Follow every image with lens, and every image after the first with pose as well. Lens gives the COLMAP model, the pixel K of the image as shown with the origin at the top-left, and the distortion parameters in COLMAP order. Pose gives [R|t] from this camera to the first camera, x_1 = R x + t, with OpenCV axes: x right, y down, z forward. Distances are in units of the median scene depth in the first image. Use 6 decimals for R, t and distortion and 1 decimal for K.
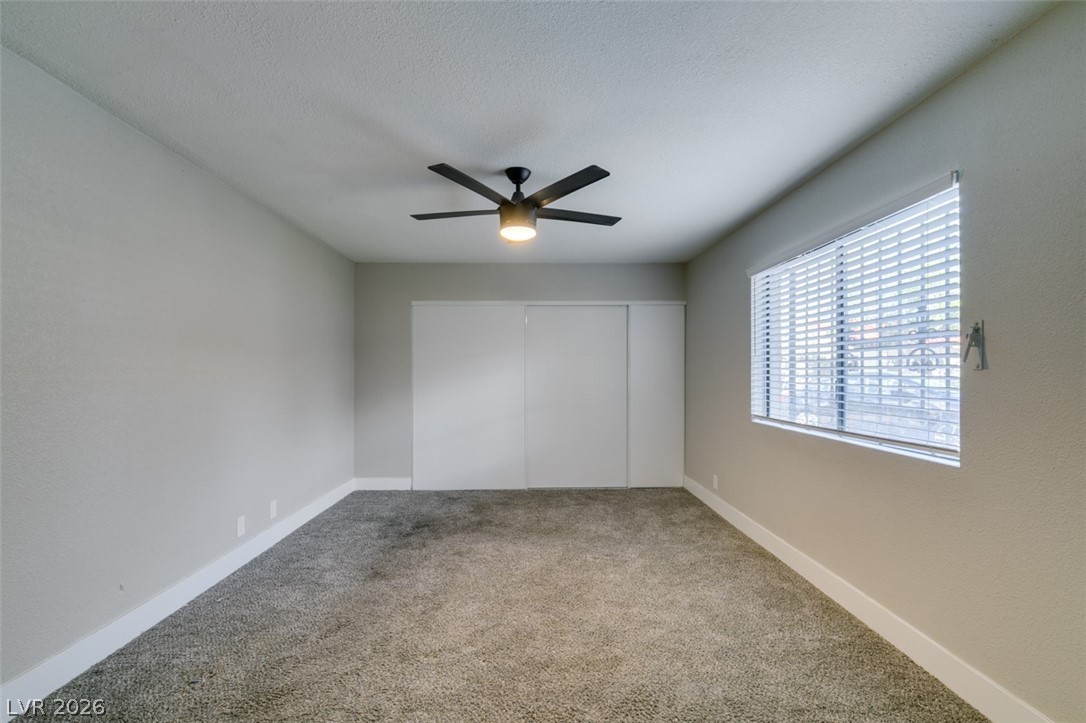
lens RADIAL K [[483.8, 0, 540.6], [0, 483.8, 365.8], [0, 0, 1]] dist [0.003025, -0.004024]
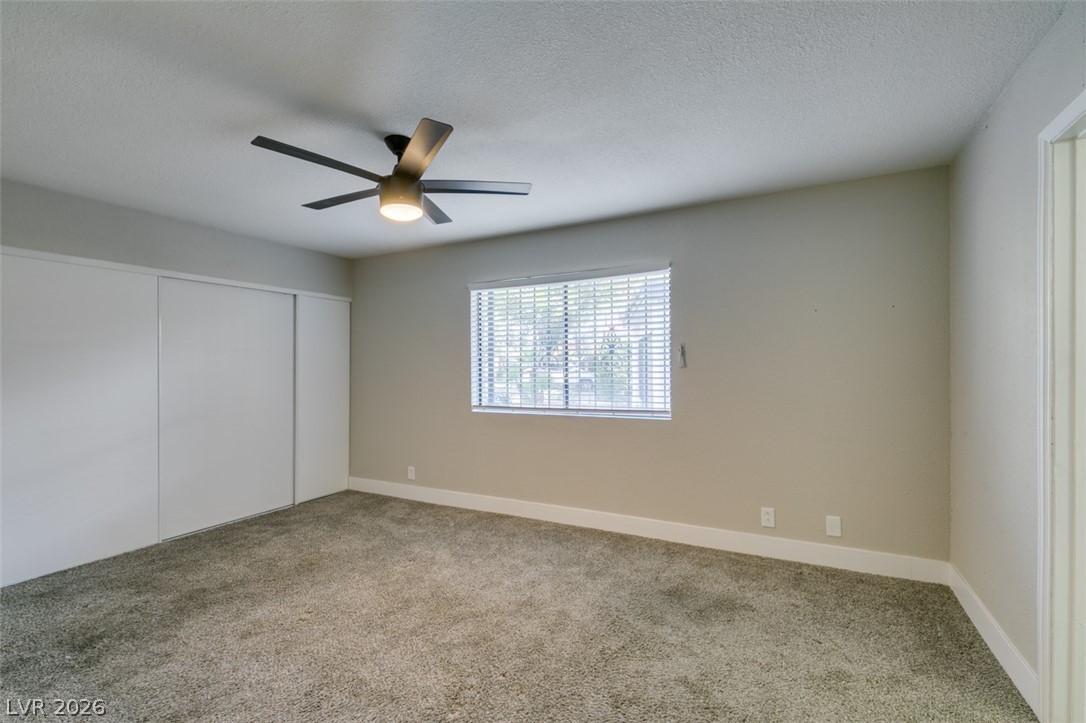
lens RADIAL K [[483.8, 0, 540.6], [0, 483.8, 365.8], [0, 0, 1]] dist [0.003025, -0.004024]
pose [[0.488667, -0.000018, 0.872470, -0.522155], [-0.003664, 0.999991, 0.002073, -0.001167], [-0.872463, -0.004210, 0.488663, 0.269405]]
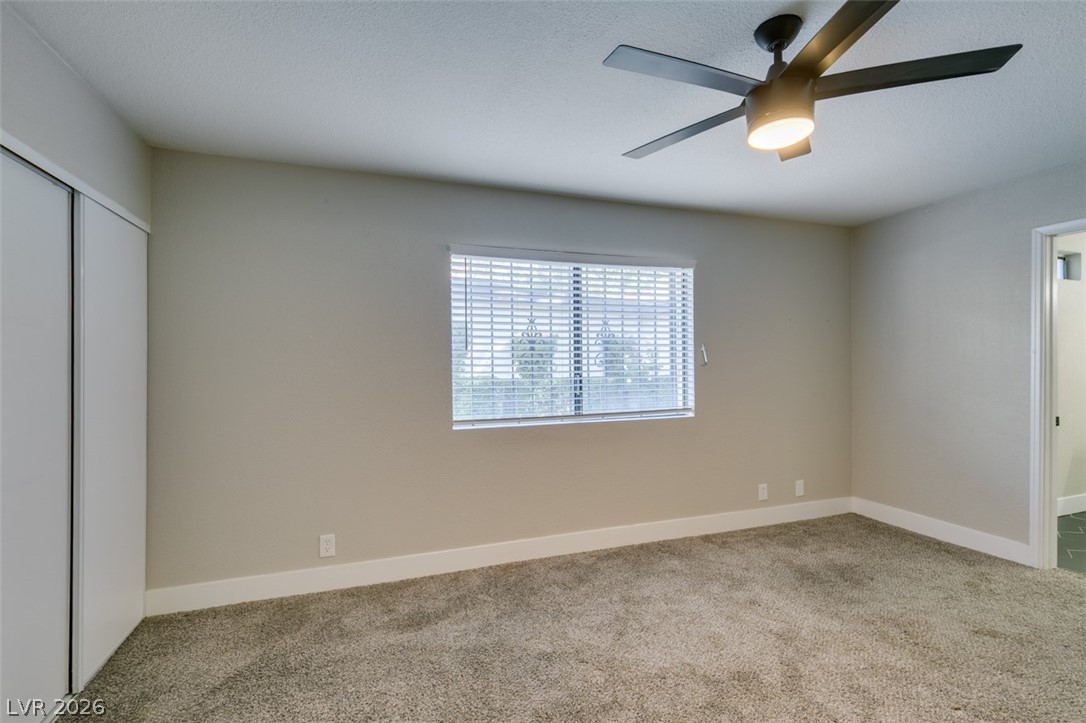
lens RADIAL K [[483.8, 0, 540.6], [0, 483.8, 365.8], [0, 0, 1]] dist [0.003025, -0.004024]
pose [[-0.313458, -0.000547, 0.949602, -0.394041], [-0.005632, 0.999983, -0.001283, 0.006815], [-0.949585, -0.005750, -0.313456, 1.117634]]
